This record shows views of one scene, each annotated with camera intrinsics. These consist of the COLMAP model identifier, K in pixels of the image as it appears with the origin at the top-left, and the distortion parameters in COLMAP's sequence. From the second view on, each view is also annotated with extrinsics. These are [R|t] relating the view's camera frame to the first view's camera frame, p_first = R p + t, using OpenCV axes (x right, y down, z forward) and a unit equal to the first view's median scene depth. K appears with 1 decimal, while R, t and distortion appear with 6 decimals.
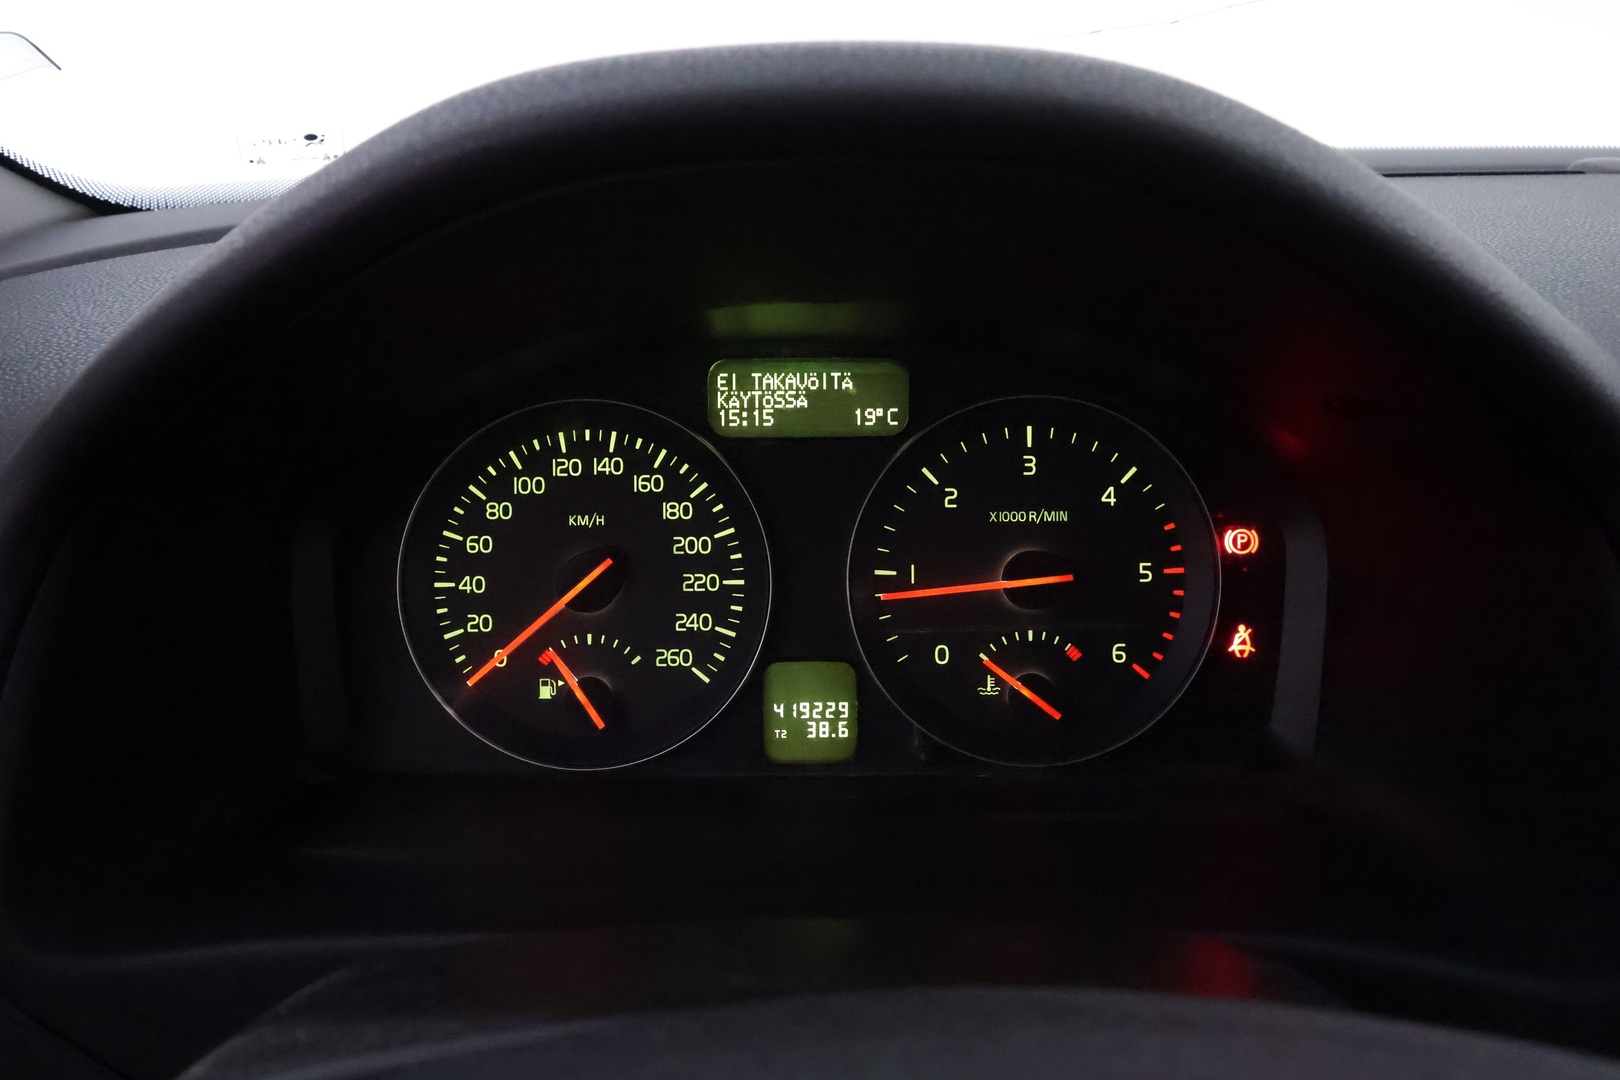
lens RADIAL K [[1266.5, 0, 810.0], [0, 1266.5, 540.0], [0, 0, 1]] dist [-0.005508, 0.014282]
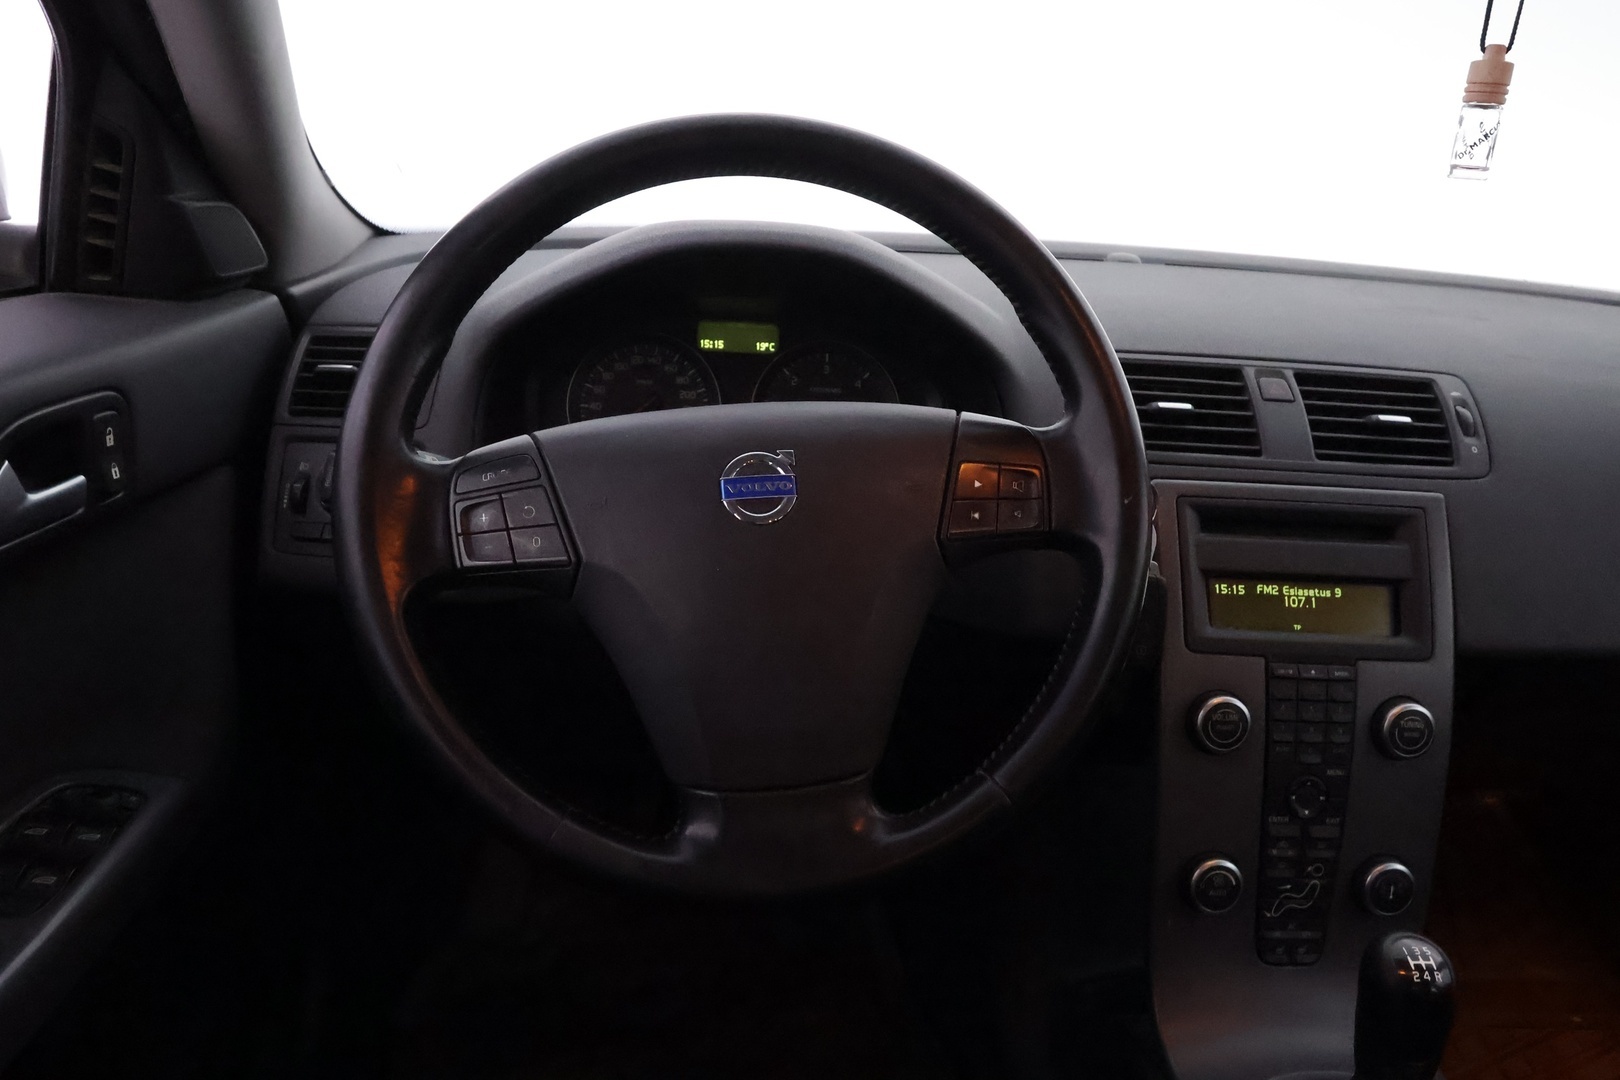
lens RADIAL K [[1266.5, 0, 810.0], [0, 1266.5, 540.0], [0, 0, 1]] dist [-0.005508, 0.014282]
pose [[0.994004, 0.041080, 0.101329, -0.094480], [-0.039679, 0.999087, -0.015809, 0.312645], [-0.101886, 0.011694, 0.994727, -1.443154]]
